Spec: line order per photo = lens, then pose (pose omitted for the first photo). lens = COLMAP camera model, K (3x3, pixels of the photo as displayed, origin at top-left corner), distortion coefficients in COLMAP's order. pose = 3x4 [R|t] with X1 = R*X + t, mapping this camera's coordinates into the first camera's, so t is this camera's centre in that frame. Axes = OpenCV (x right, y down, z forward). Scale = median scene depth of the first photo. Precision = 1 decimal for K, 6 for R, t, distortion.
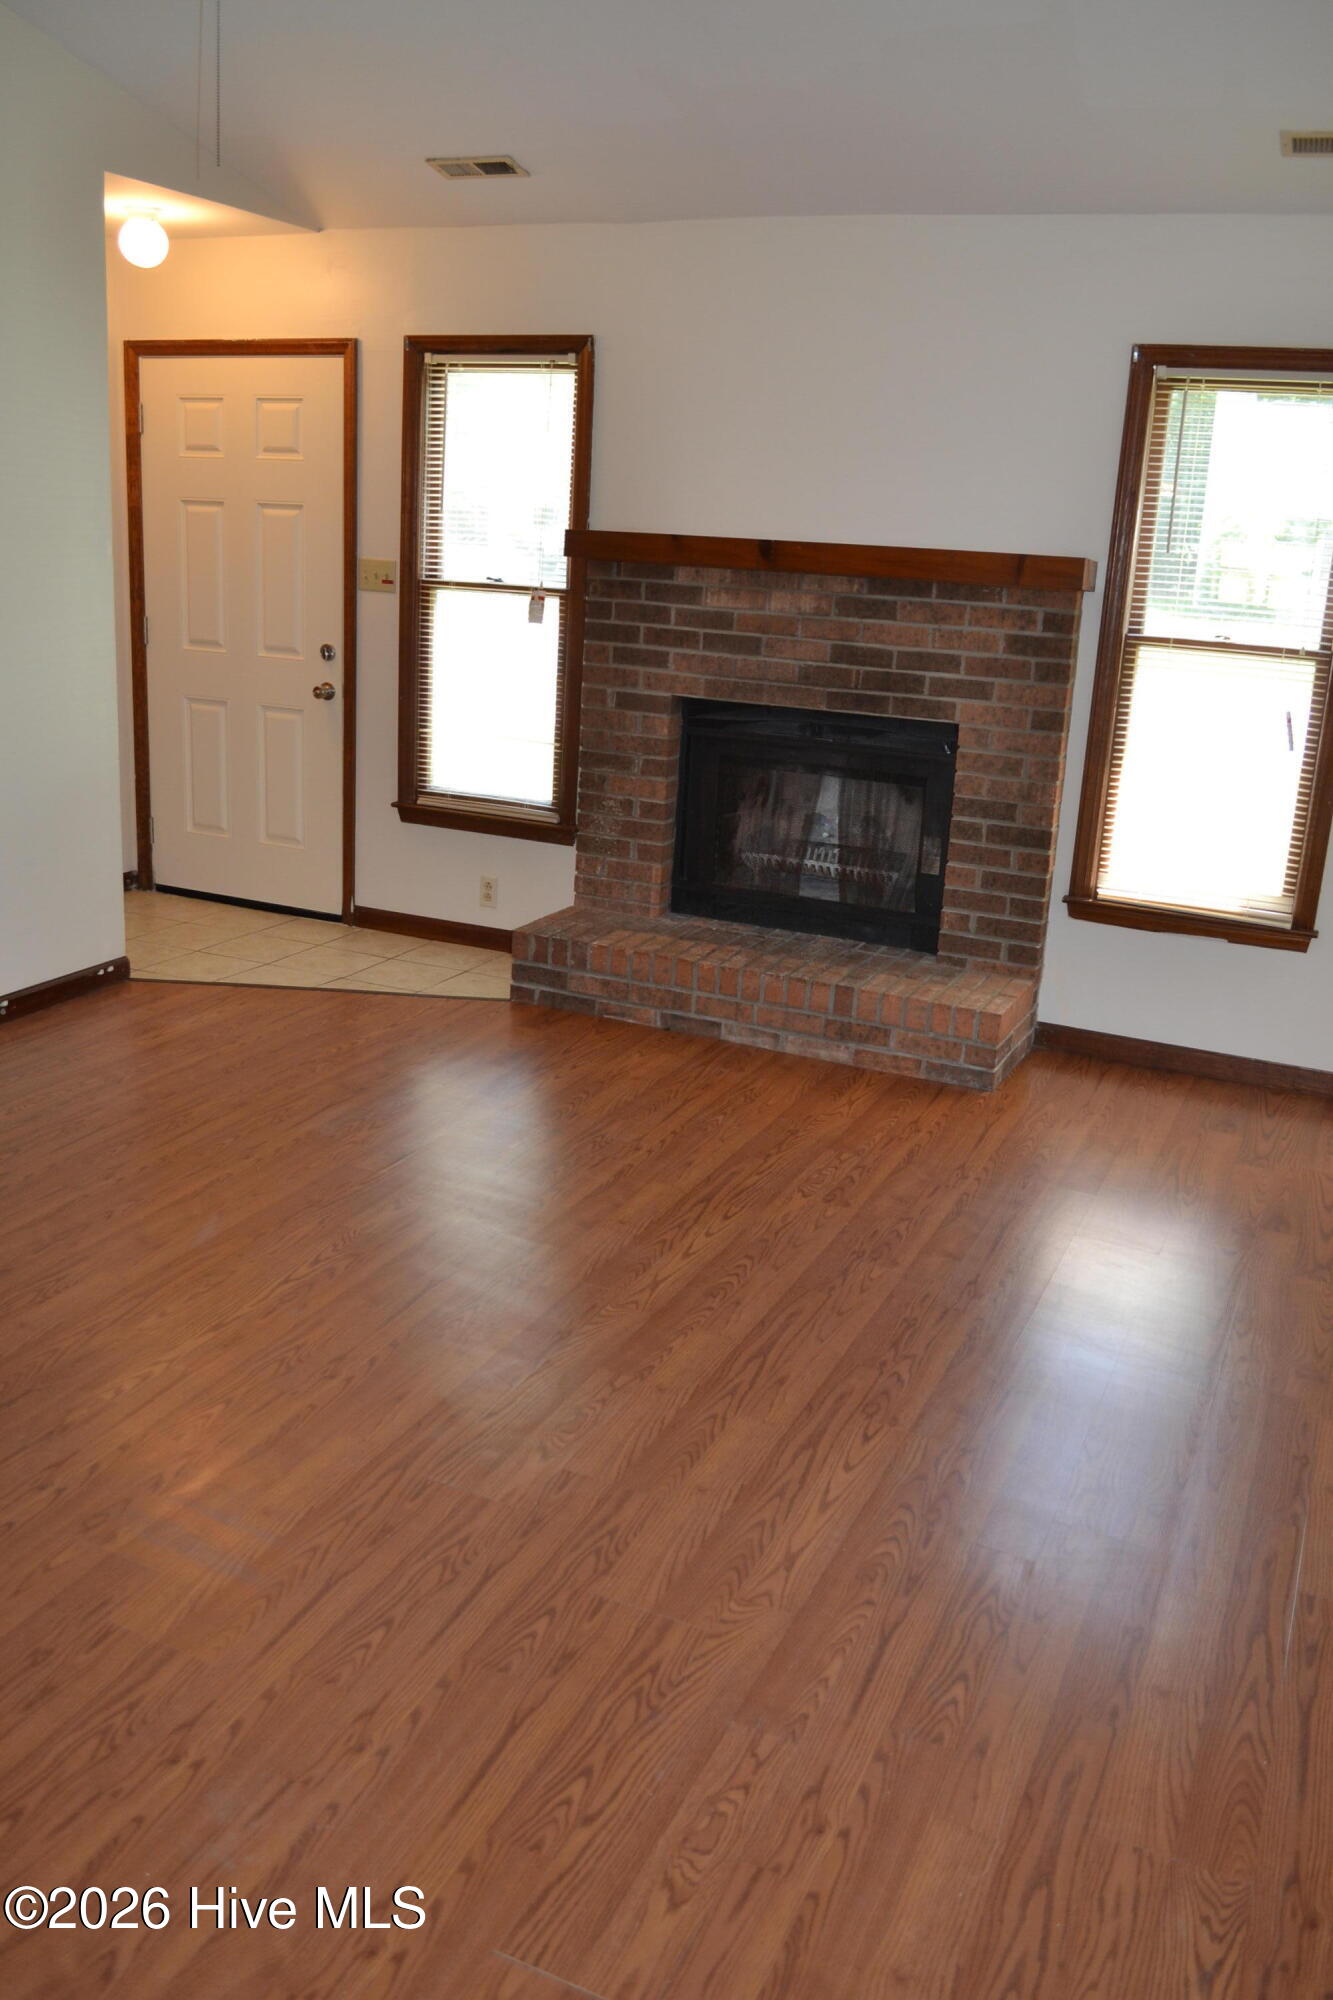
lens RADIAL K [[1636.2, 0, 665.3], [0, 1636.2, 990.8], [0, 0, 1]] dist [-0.084018, 0.007035]
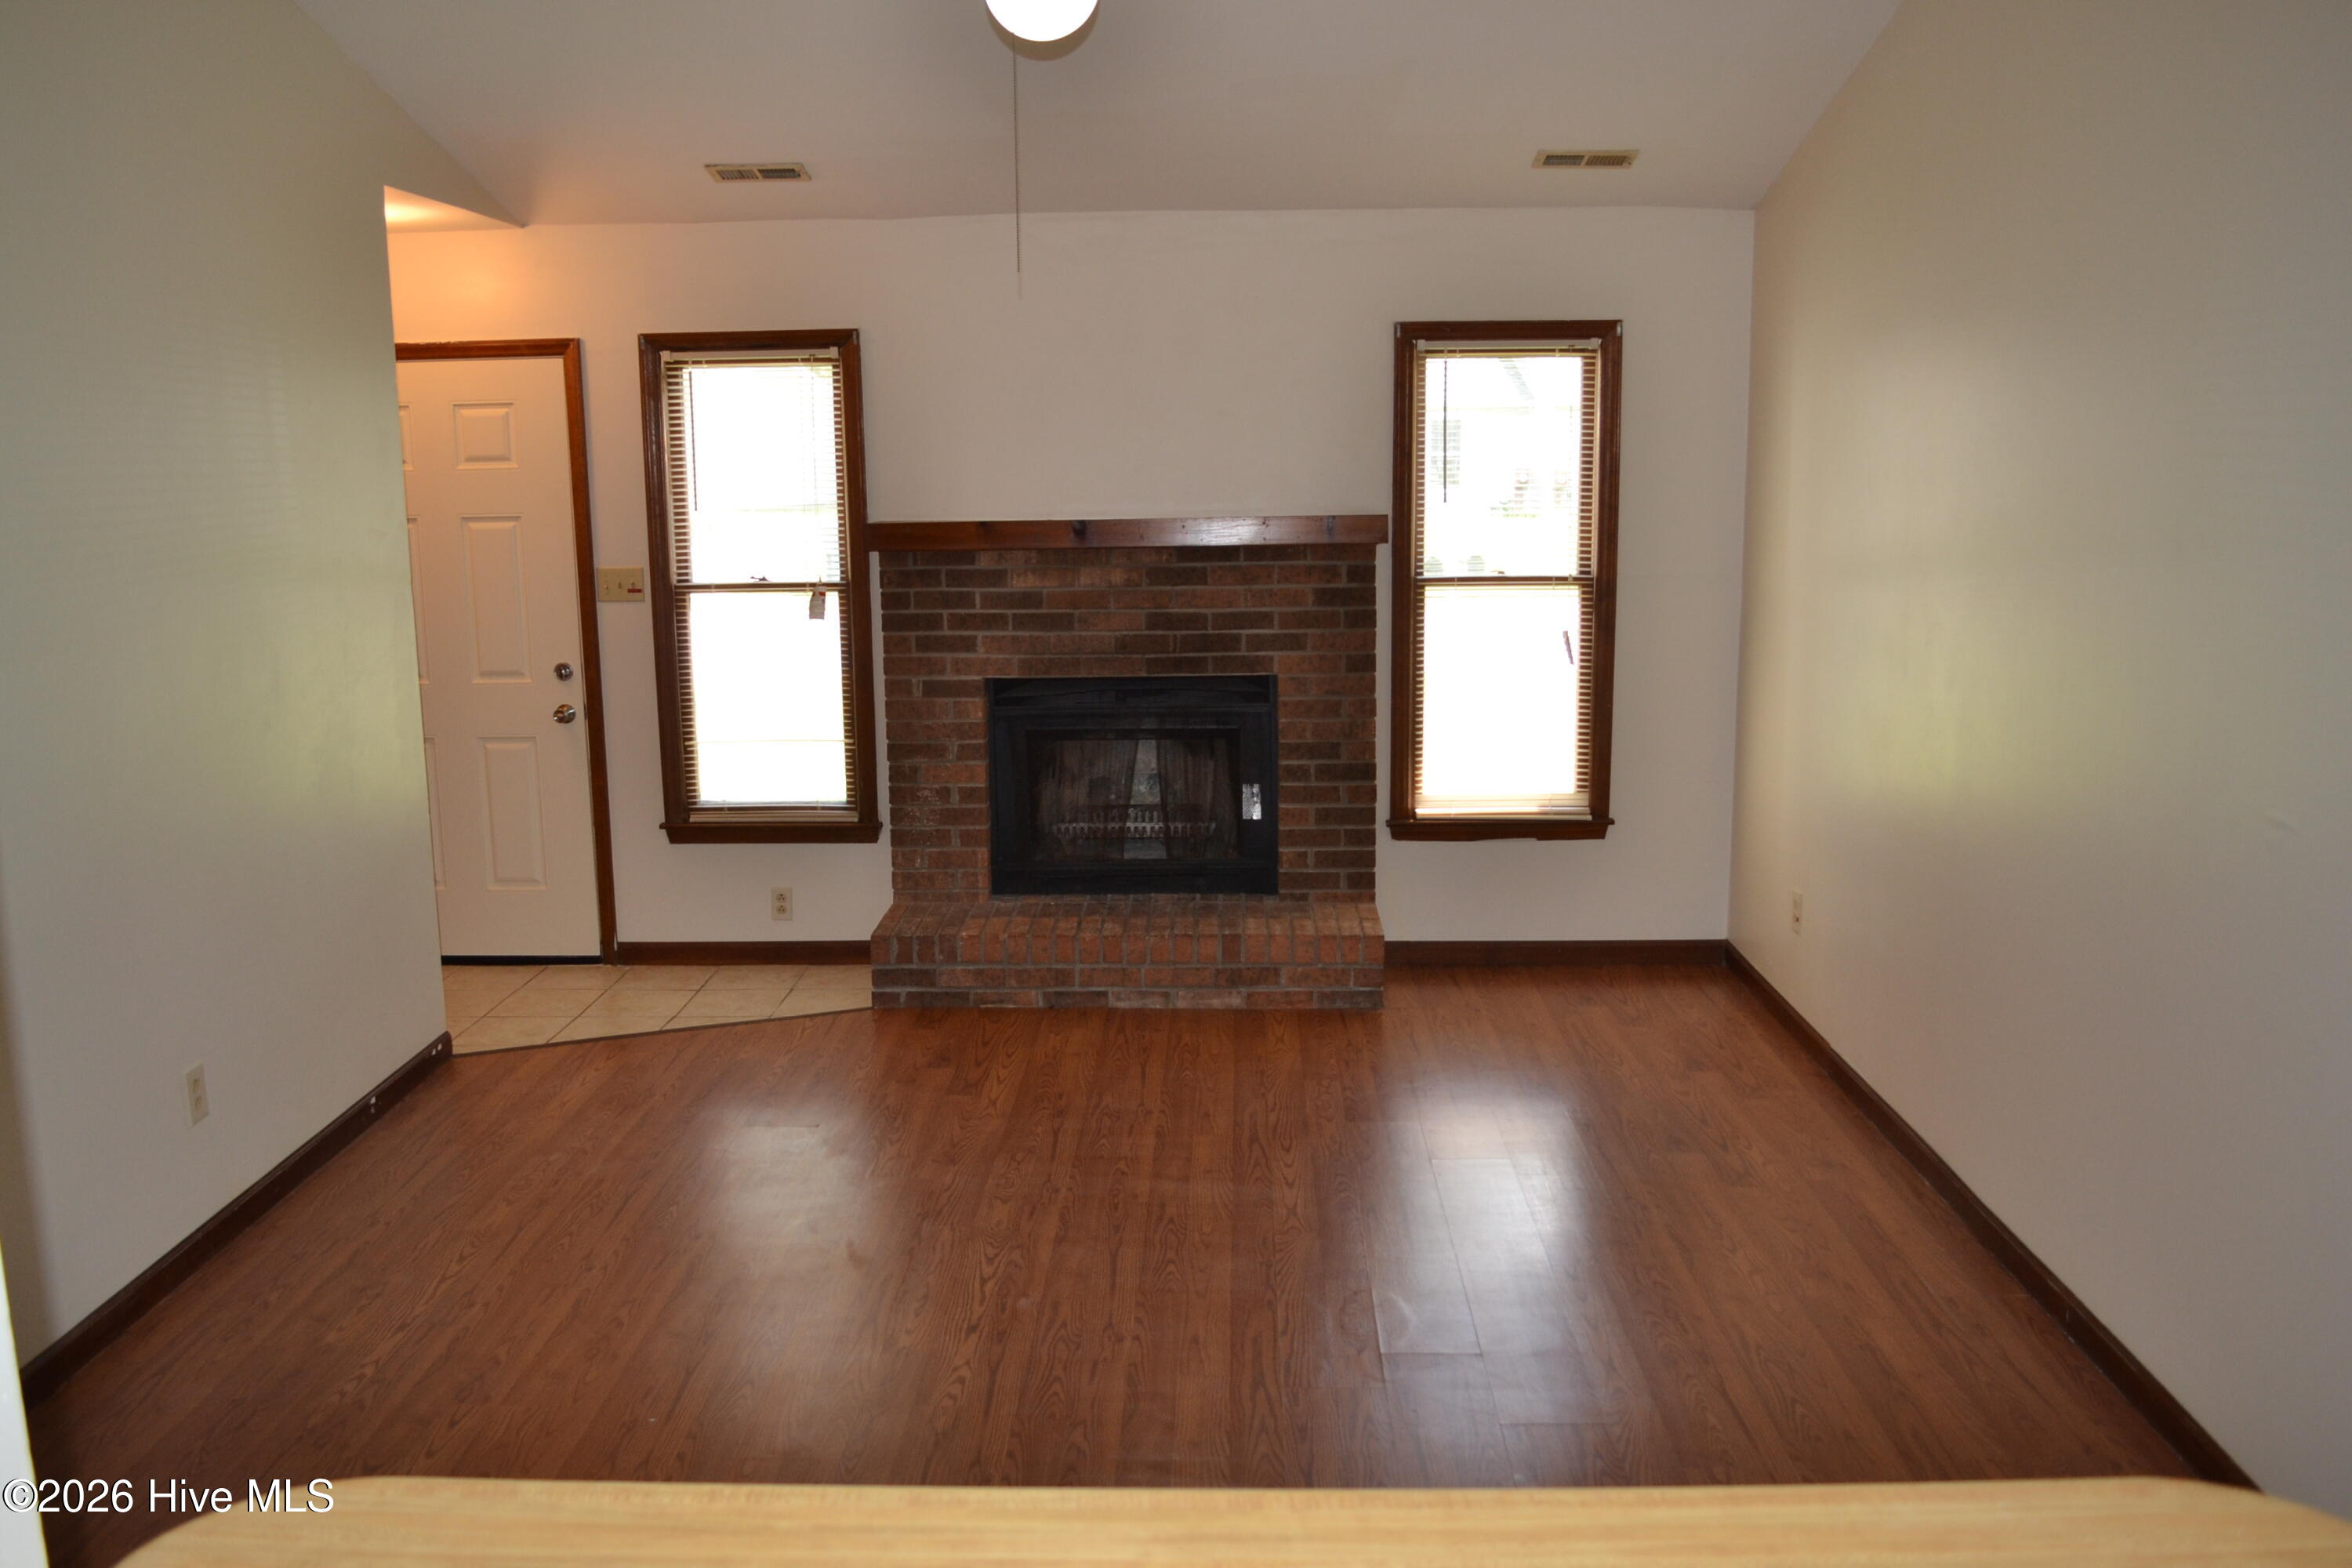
lens RADIAL K [[1924.1, 0, 1176.2], [0, 1924.1, 791.2], [0, 0, 1]] dist [-0.084018, 0.007035]
pose [[0.920378, -0.130001, 0.368786, -0.336503], [0.165109, 0.984121, -0.065149, -0.017121], [-0.354461, 0.120852, 0.927228, -0.126898]]
